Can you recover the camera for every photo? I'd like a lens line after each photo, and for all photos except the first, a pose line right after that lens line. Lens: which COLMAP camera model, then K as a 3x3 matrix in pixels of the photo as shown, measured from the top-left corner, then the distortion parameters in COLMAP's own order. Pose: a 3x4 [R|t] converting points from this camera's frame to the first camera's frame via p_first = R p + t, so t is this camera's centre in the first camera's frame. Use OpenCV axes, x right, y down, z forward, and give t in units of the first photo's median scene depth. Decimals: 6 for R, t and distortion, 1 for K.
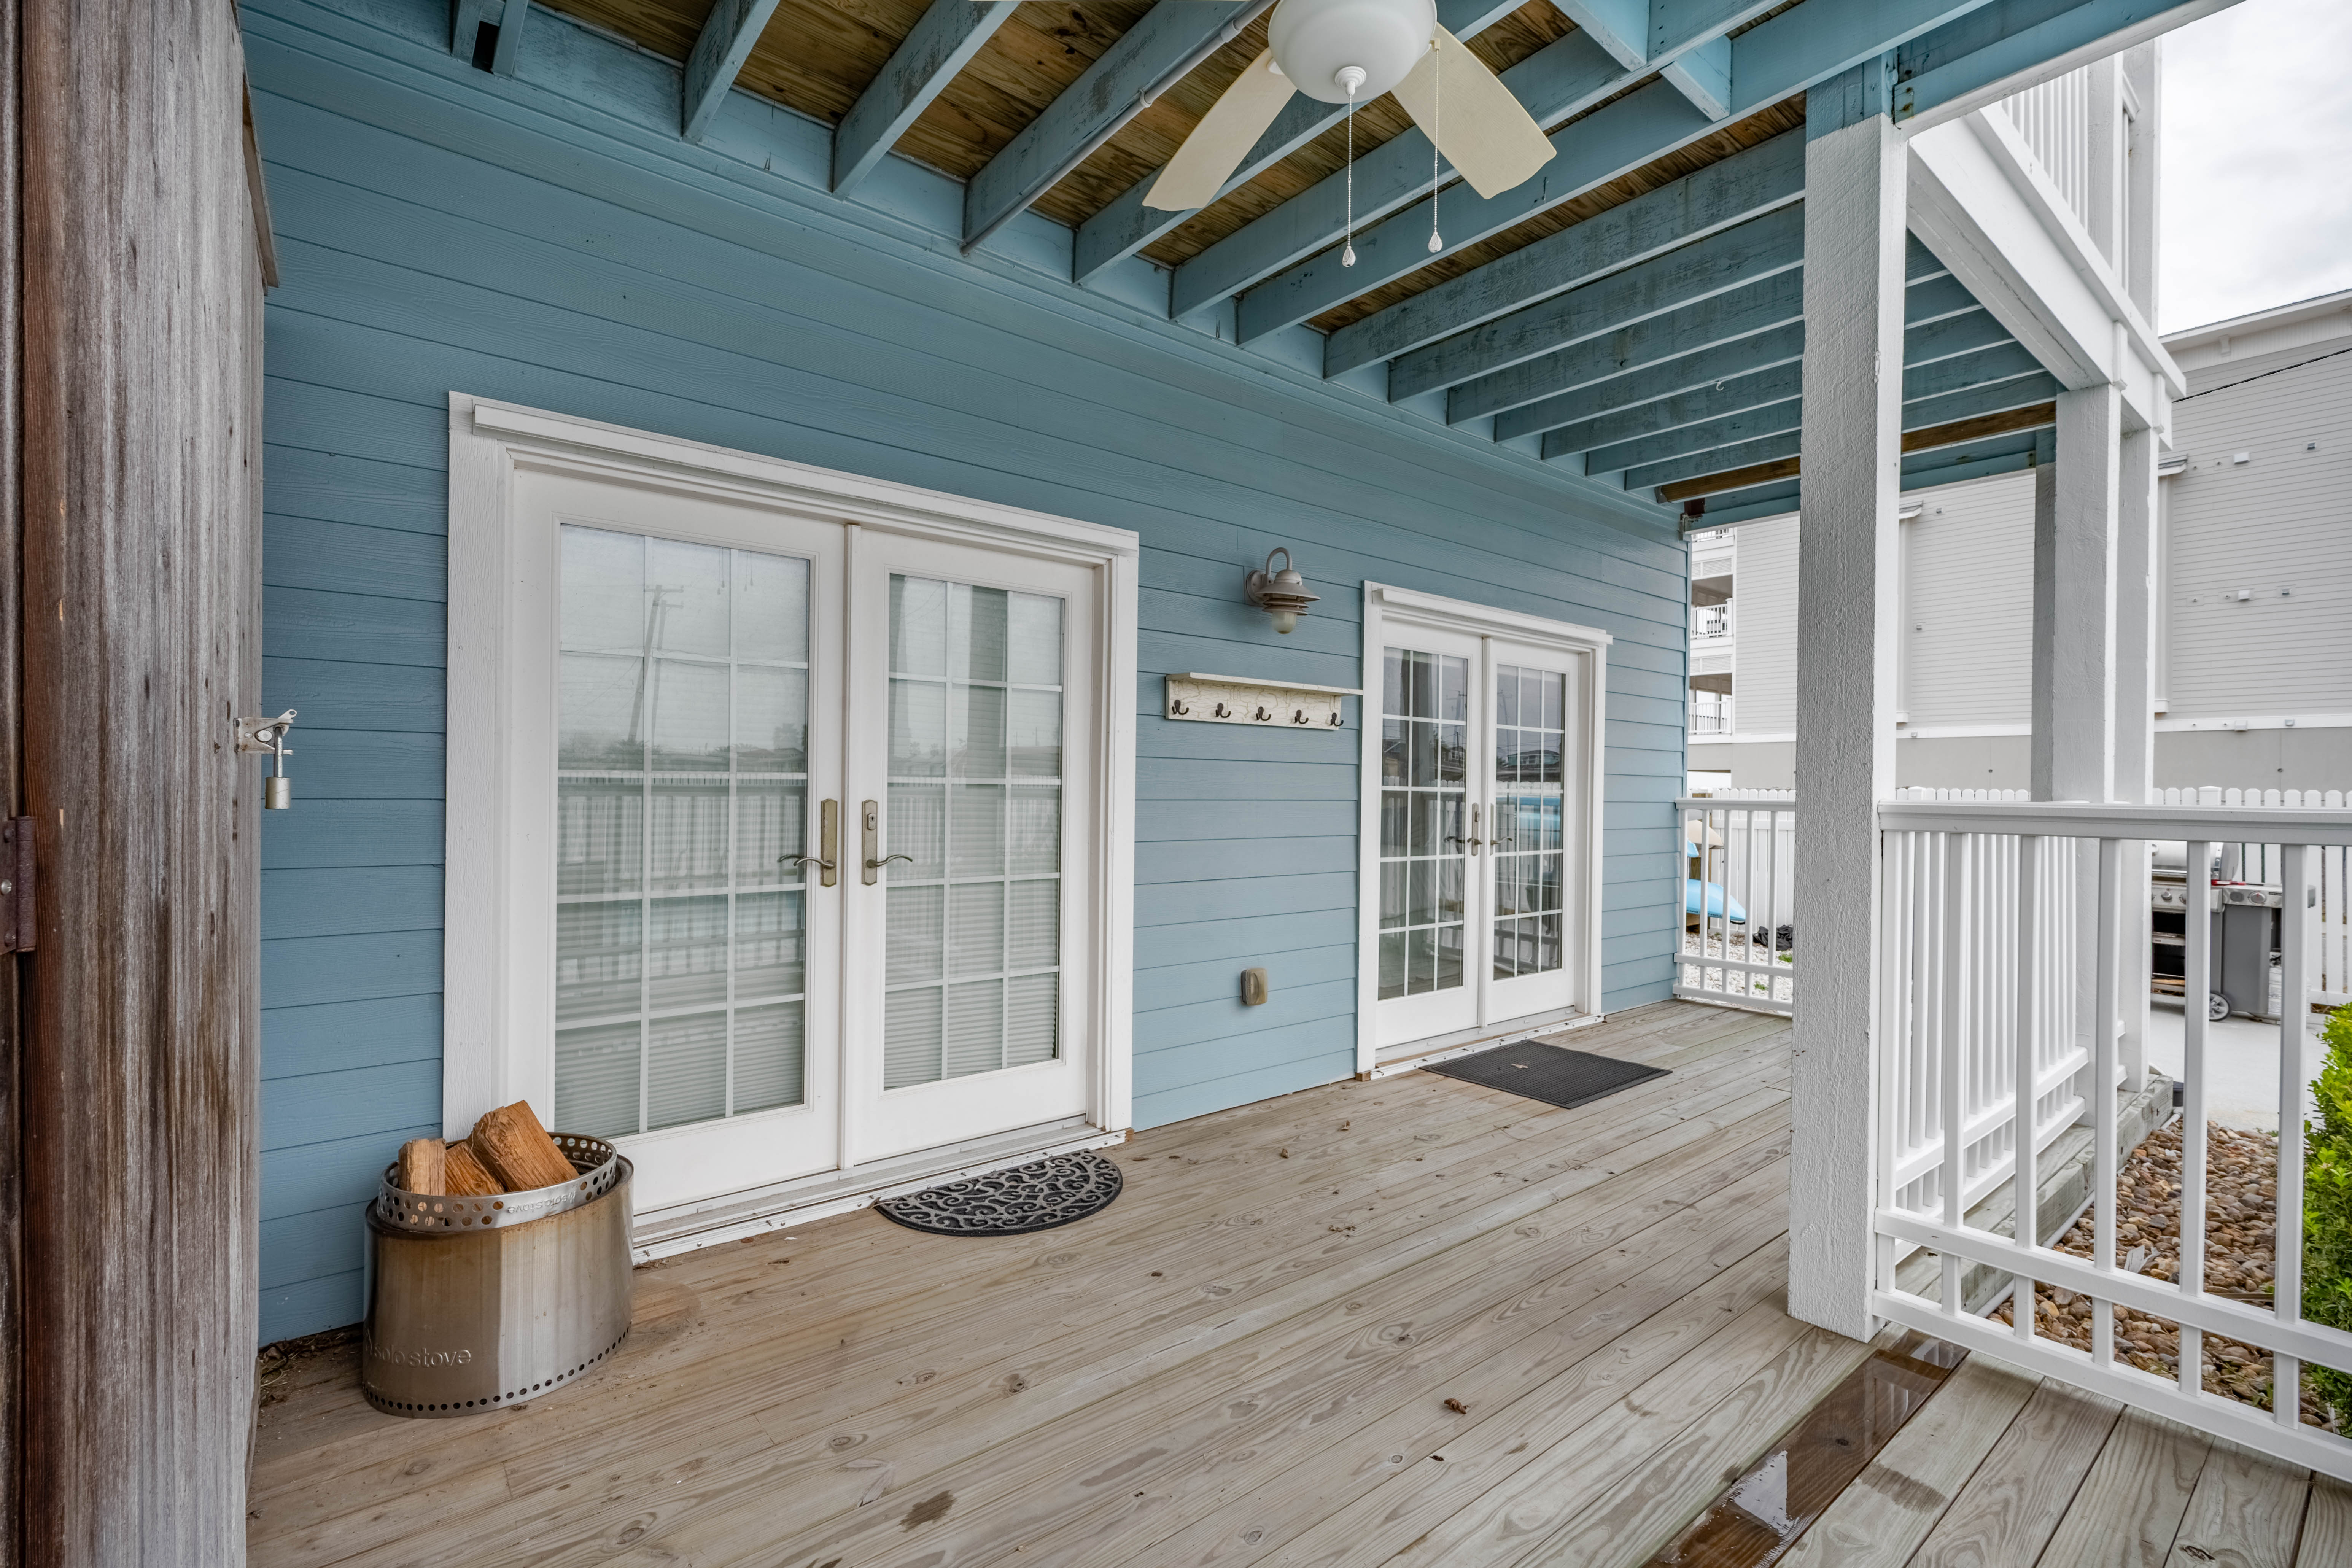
lens RADIAL K [[1042.1, 0, 1185.2], [0, 1042.1, 787.2], [0, 0, 1]] dist [-0.000092, -0.000031]
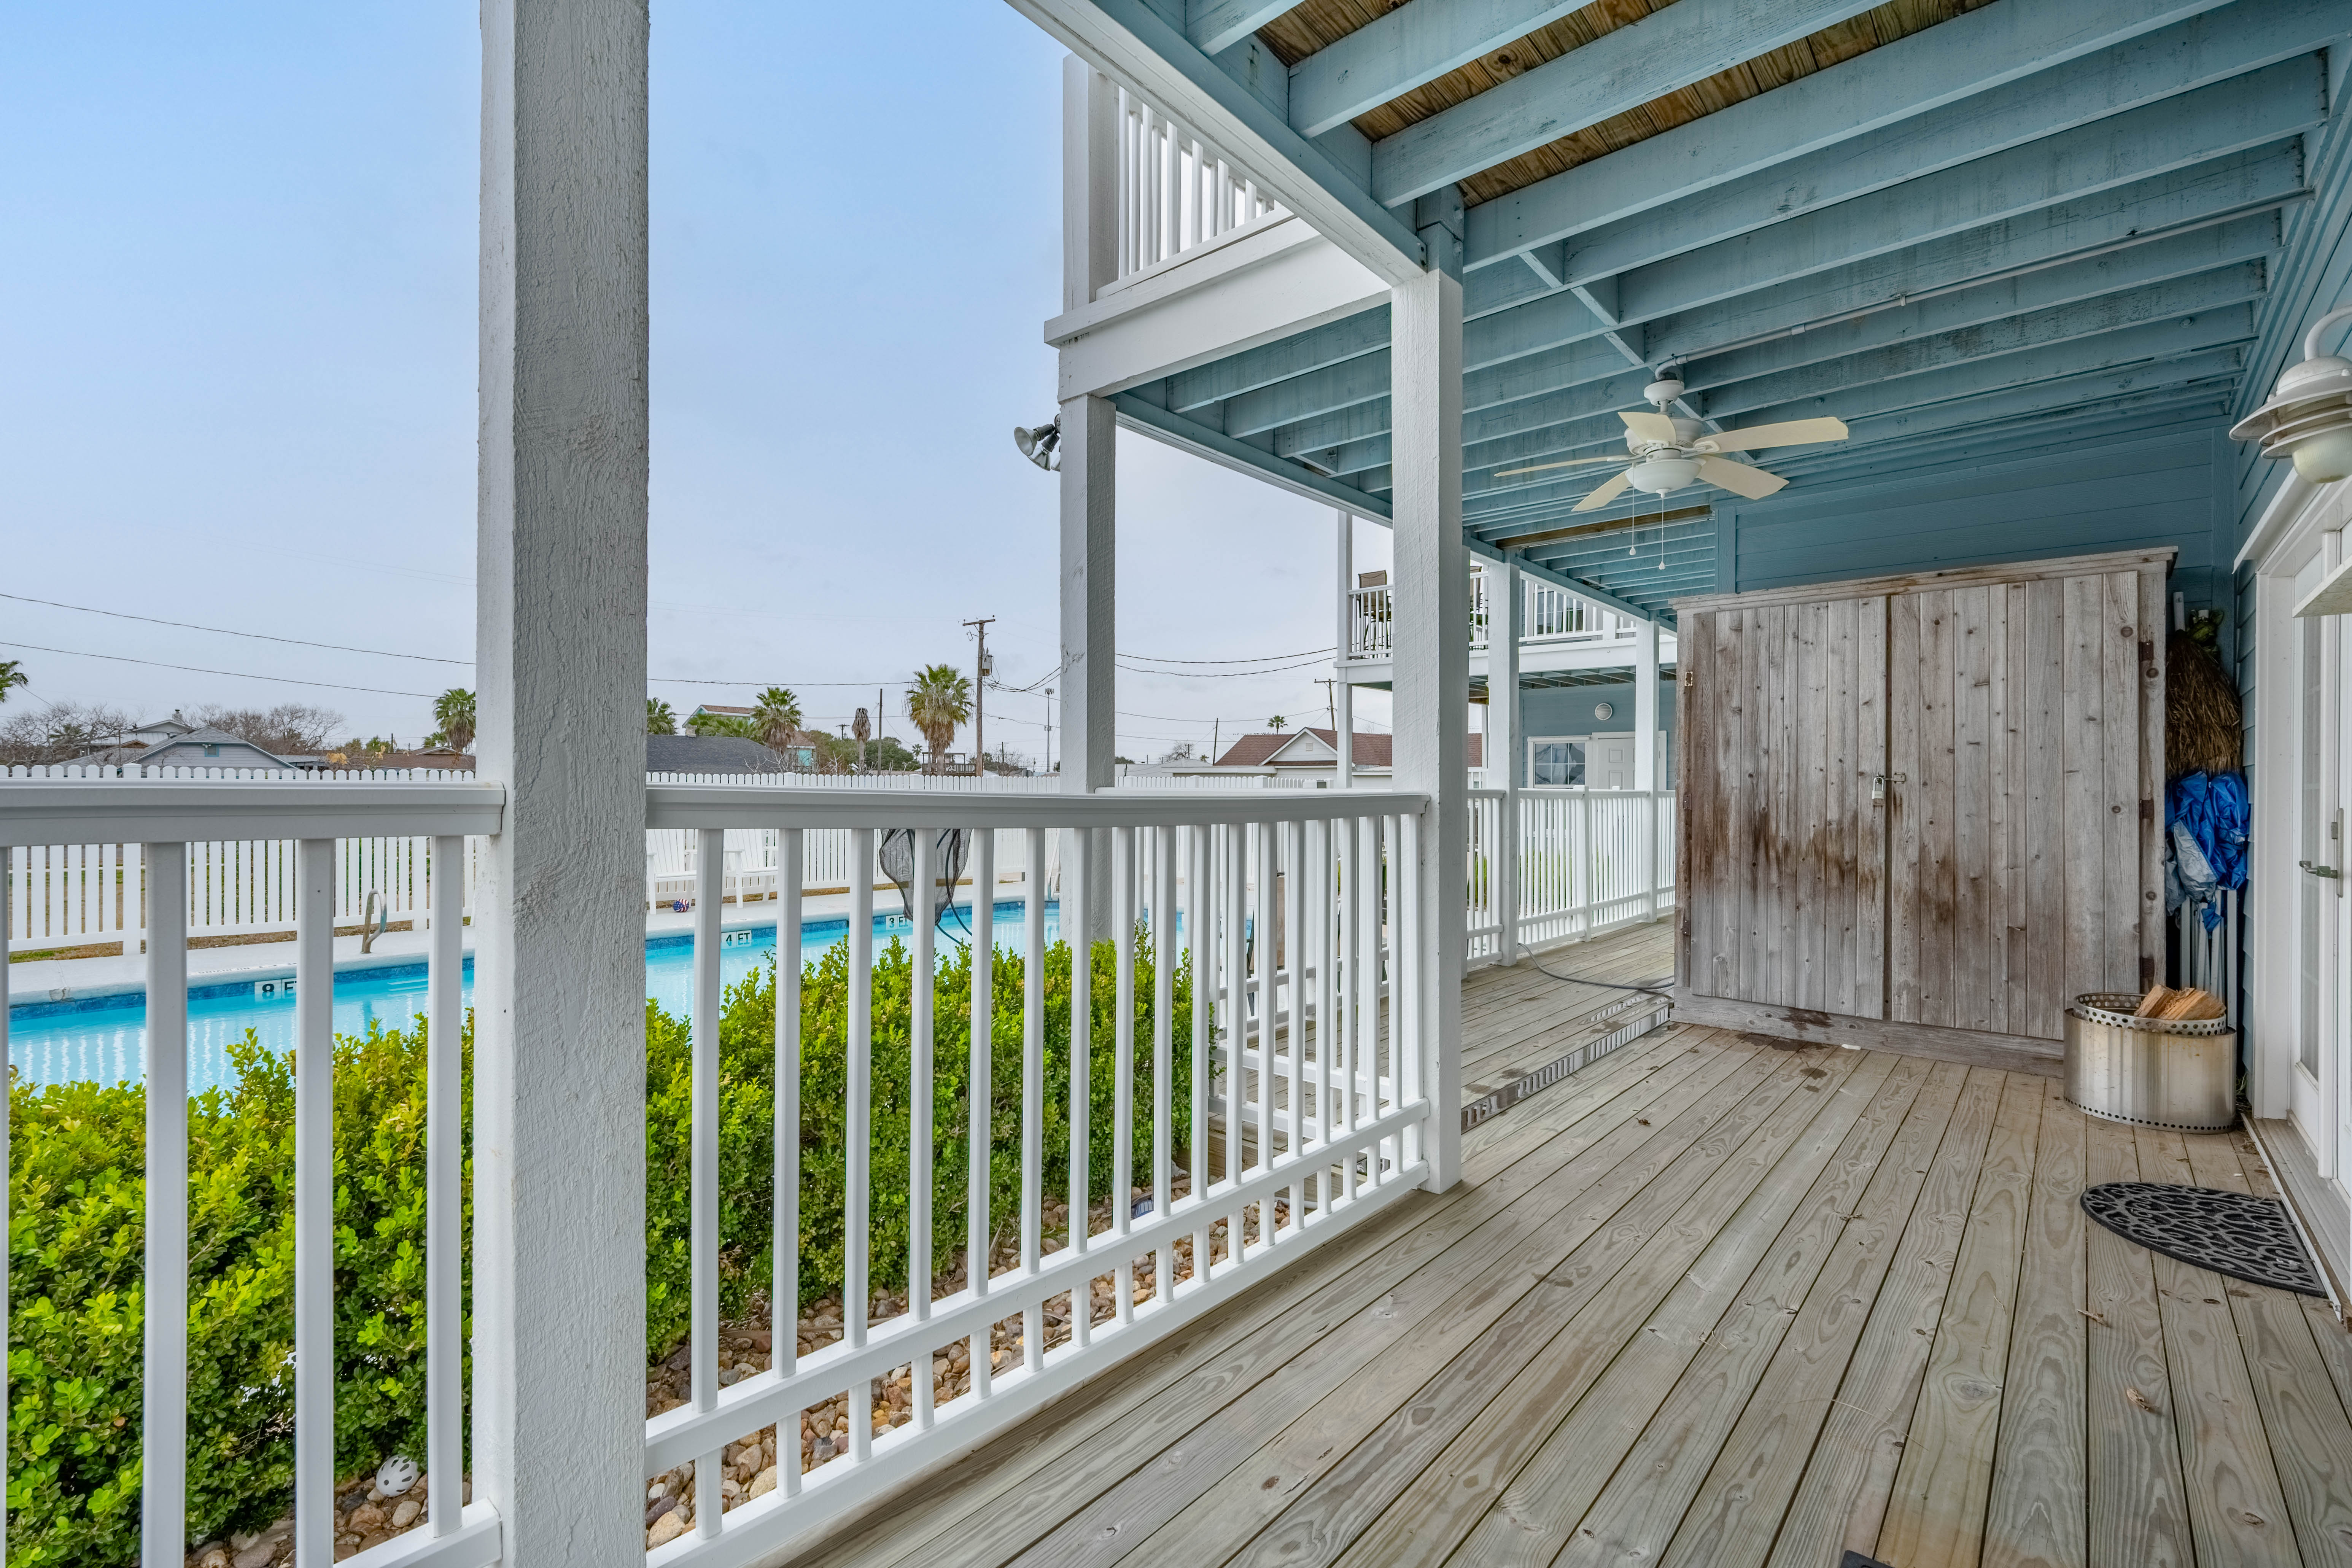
lens RADIAL K [[1042.1, 0, 1185.2], [0, 1042.1, 787.2], [0, 0, 1]] dist [-0.000092, -0.000031]
pose [[-0.985365, -0.014885, -0.169804, 0.902961], [-0.015234, 0.999884, 0.000750, 0.009049], [0.169773, 0.003326, -0.985478, 1.753140]]
